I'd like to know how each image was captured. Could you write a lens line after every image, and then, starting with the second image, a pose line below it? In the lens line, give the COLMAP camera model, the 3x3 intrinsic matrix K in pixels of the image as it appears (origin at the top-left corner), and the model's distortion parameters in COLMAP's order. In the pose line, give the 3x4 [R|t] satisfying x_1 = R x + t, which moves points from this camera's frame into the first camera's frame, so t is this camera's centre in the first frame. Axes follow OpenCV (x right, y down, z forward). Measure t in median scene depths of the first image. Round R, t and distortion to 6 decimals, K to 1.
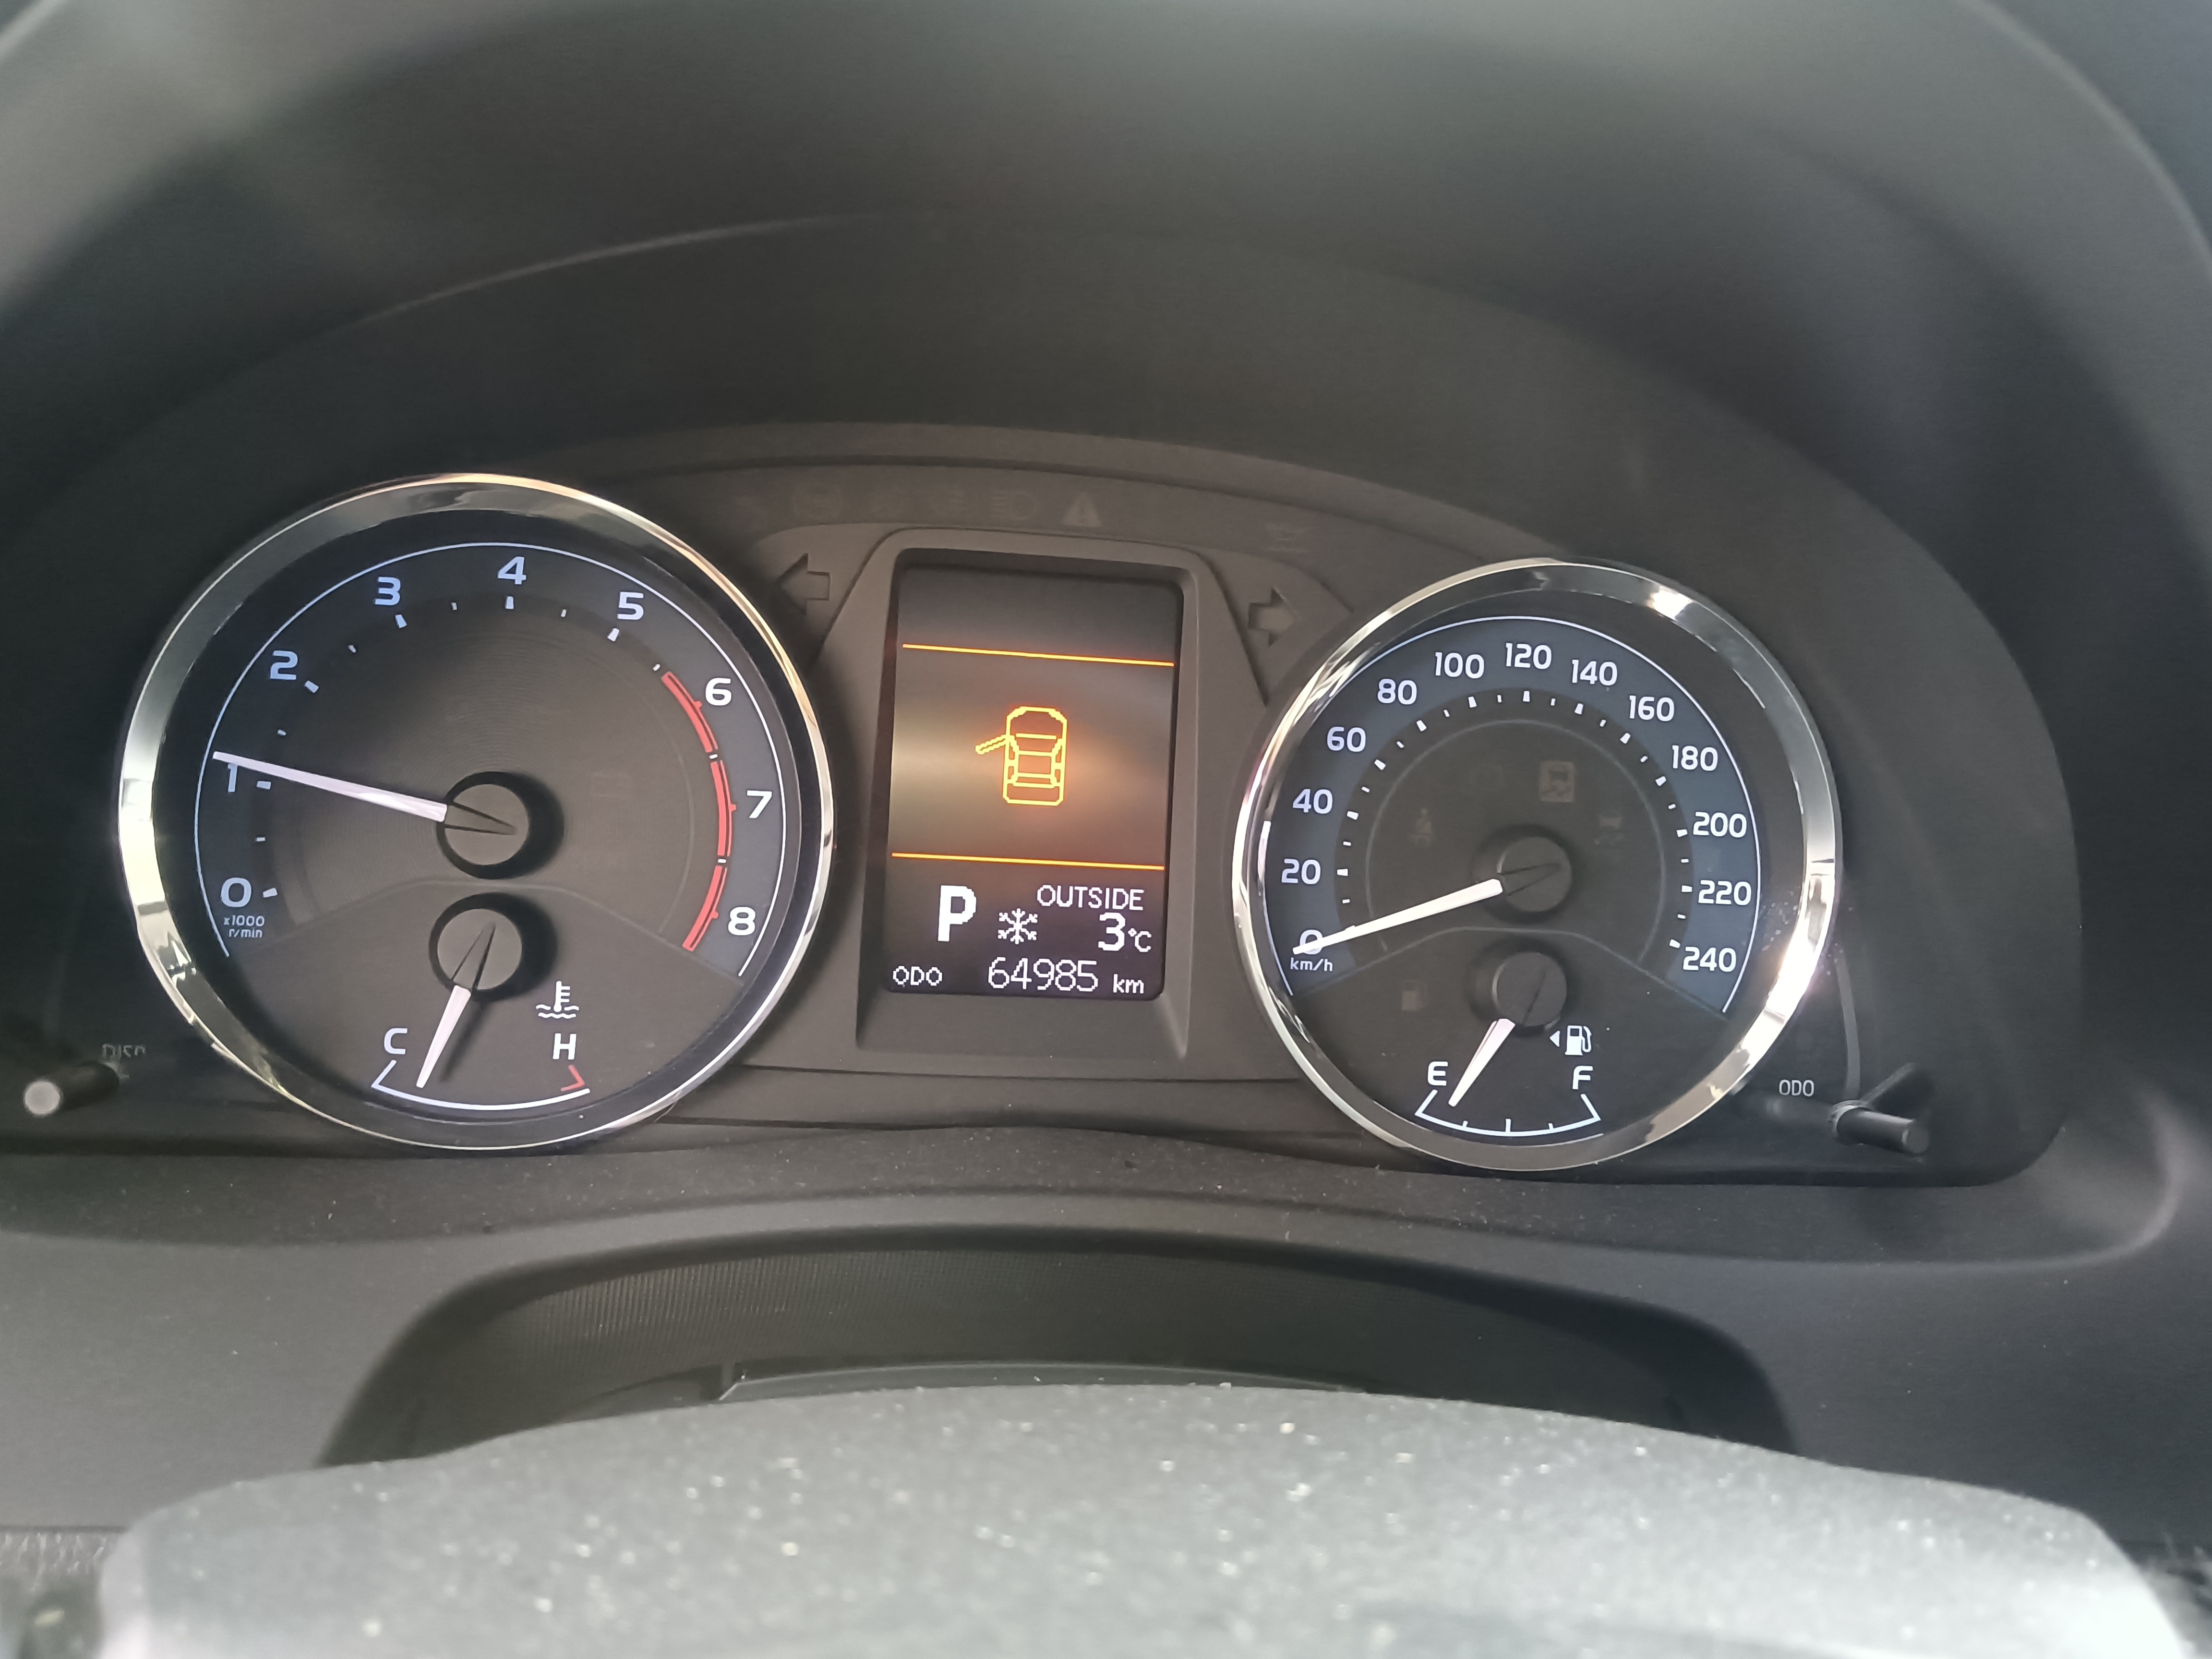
lens RADIAL K [[1747.6, 0, 1111.4], [0, 1747.6, 833.3], [0, 0, 1]] dist [-0.002777, -0.001101]
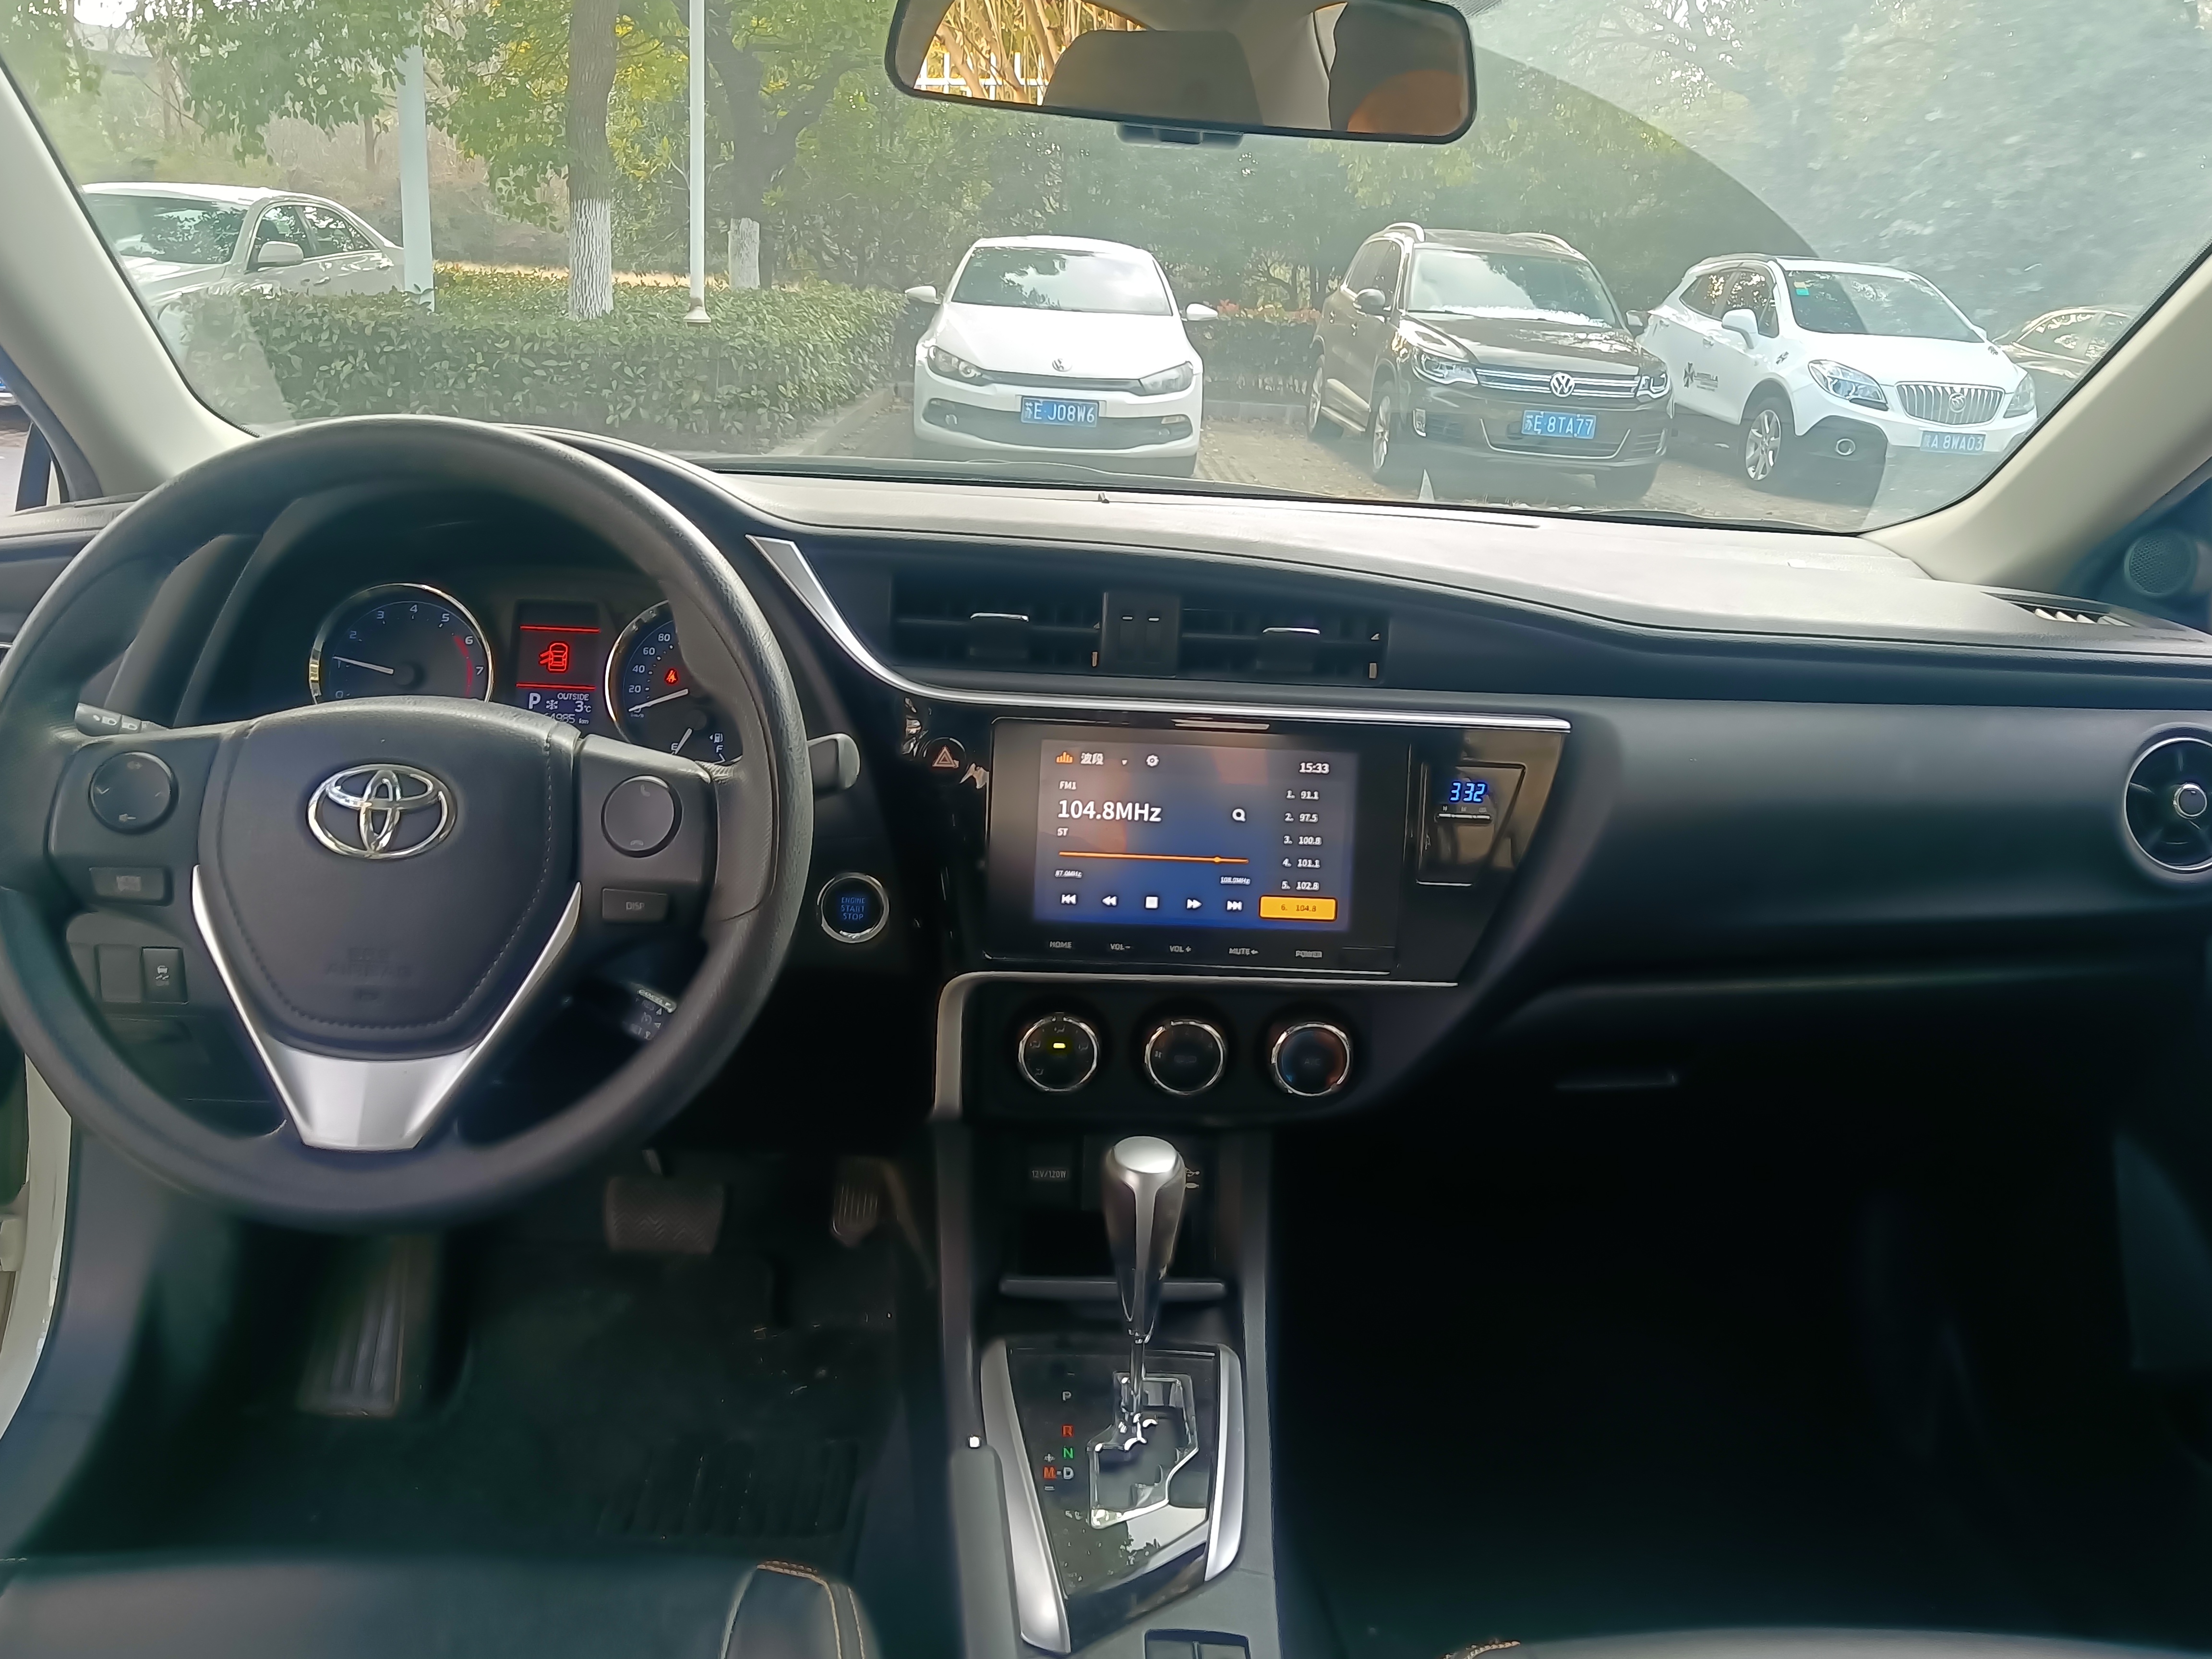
lens RADIAL K [[1747.6, 0, 1099.6], [0, 1747.6, 823.1], [0, 0, 1]] dist [-0.002777, -0.001101]
pose [[0.997185, -0.014627, -0.073540, 1.311283], [0.011612, 0.999081, -0.041264, 0.452454], [0.074076, 0.040294, 0.996438, -2.446024]]
